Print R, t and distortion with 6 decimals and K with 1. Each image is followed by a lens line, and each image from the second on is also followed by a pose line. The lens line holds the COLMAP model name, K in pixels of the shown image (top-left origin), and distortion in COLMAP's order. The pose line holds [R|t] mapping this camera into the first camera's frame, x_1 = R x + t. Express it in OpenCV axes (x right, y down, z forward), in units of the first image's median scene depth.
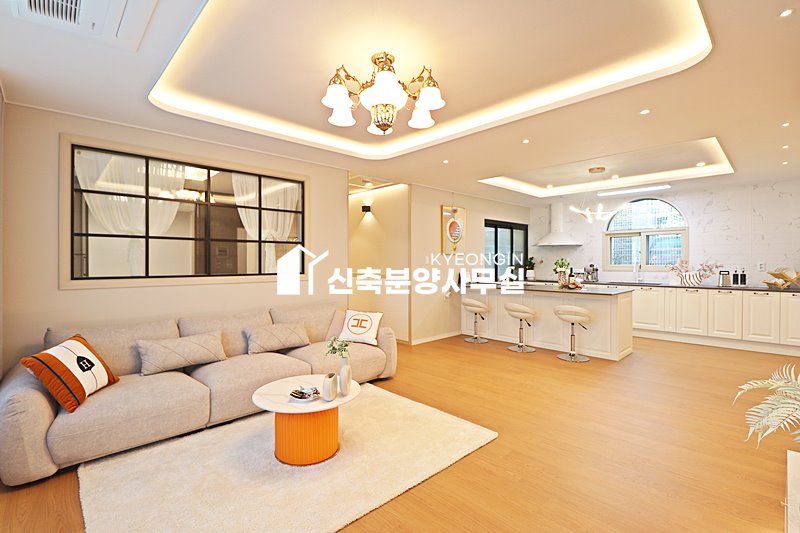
lens RADIAL K [[369.3, 0, 402.4], [0, 369.3, 260.1], [0, 0, 1]] dist [-0.005771, -0.008523]
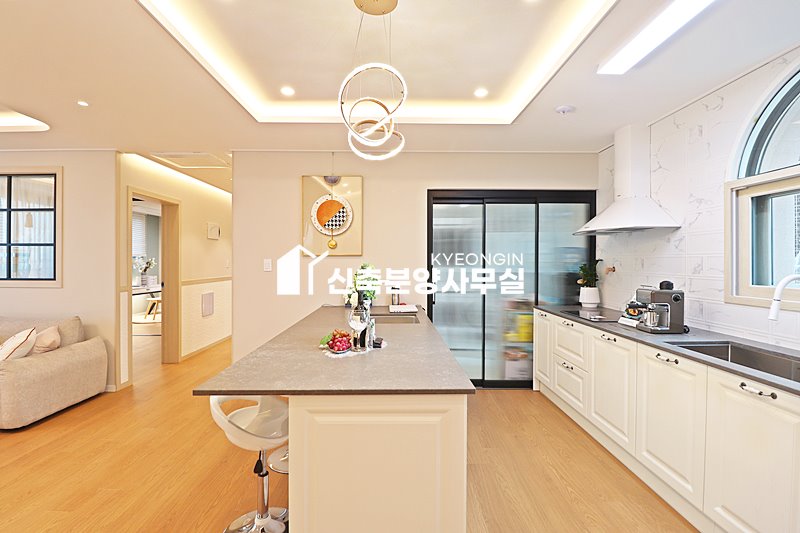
lens RADIAL K [[369.3, 0, 400.4], [0, 369.3, 266.8], [0, 0, 1]] dist [-0.005771, -0.008523]
pose [[0.731973, 0.007480, -0.681293, 0.911951], [-0.003180, 0.999966, 0.007563, -0.003772], [0.681326, -0.003369, 0.731972, 0.931359]]
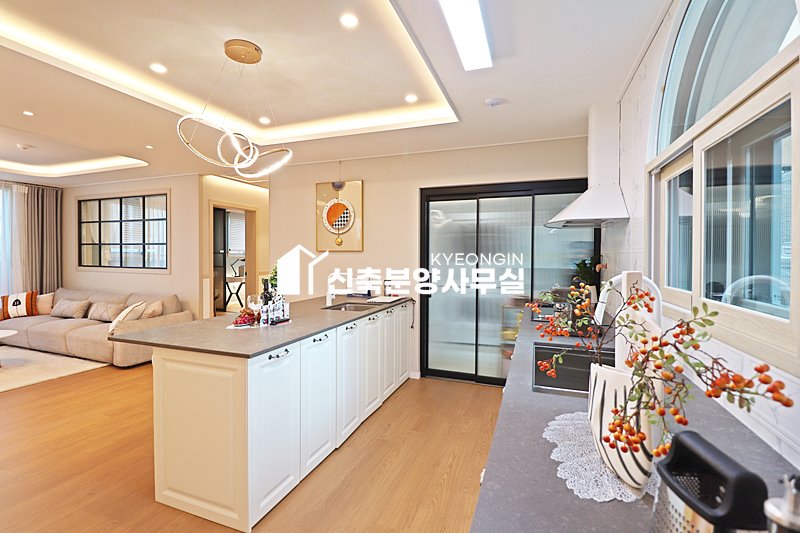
lens RADIAL K [[369.3, 0, 405.0], [0, 369.3, 264.9], [0, 0, 1]] dist [-0.005771, -0.008523]
pose [[0.439570, 0.020108, -0.897983, 1.182853], [-0.008940, 0.999798, 0.018011, -0.005388], [0.898164, 0.000111, 0.439661, 1.178140]]
